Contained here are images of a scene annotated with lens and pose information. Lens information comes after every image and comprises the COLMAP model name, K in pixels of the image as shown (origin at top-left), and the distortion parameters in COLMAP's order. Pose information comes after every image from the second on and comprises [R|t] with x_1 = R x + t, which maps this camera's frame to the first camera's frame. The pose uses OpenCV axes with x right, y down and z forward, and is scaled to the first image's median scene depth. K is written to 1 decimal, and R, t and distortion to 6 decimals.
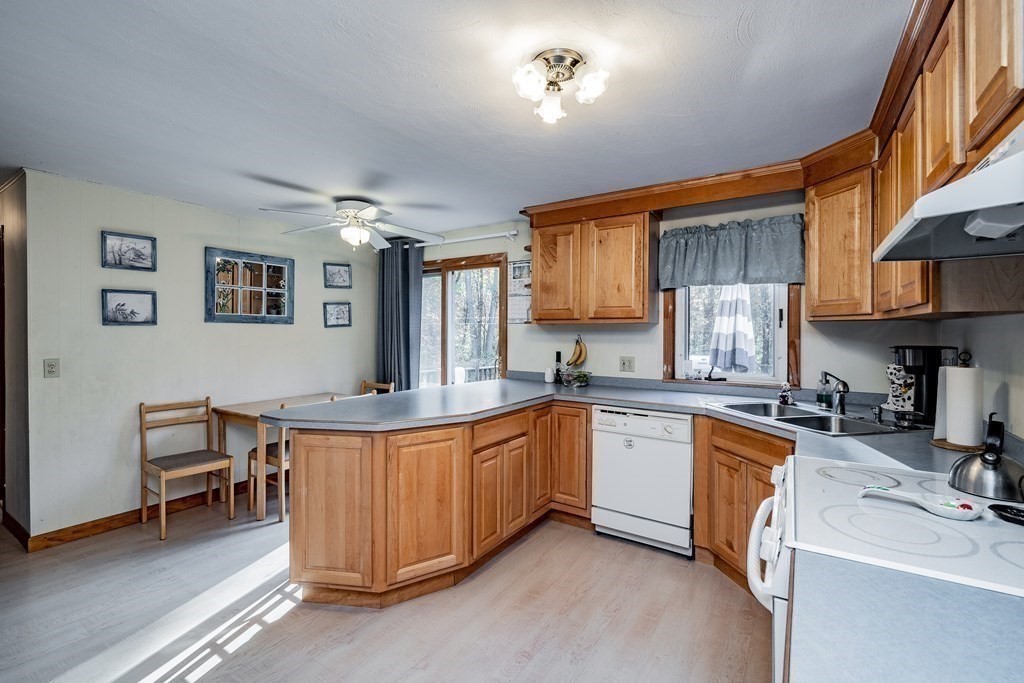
lens RADIAL K [[452.8, 0, 512.2], [0, 452.8, 331.5], [0, 0, 1]] dist [0.000185, 0.000001]
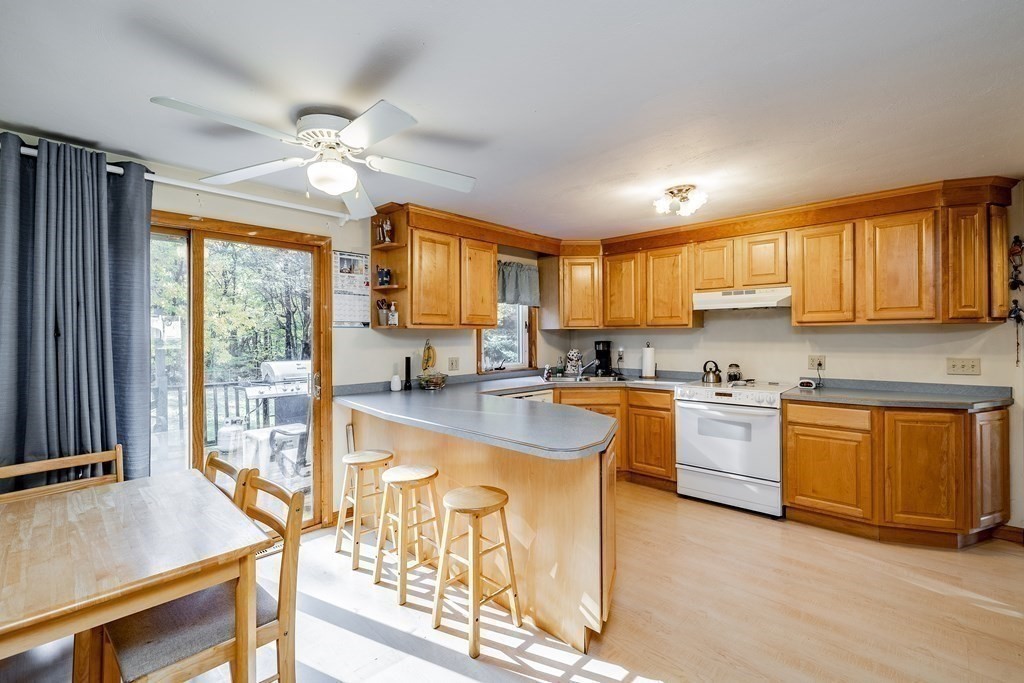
lens RADIAL K [[452.8, 0, 512.2], [0, 452.8, 331.5], [0, 0, 1]] dist [0.000185, 0.000001]
pose [[0.176600, 0.003210, 0.984277, -0.815443], [0.007822, 0.999959, -0.004664, -0.004331], [-0.984252, 0.008523, 0.176568, 0.607917]]
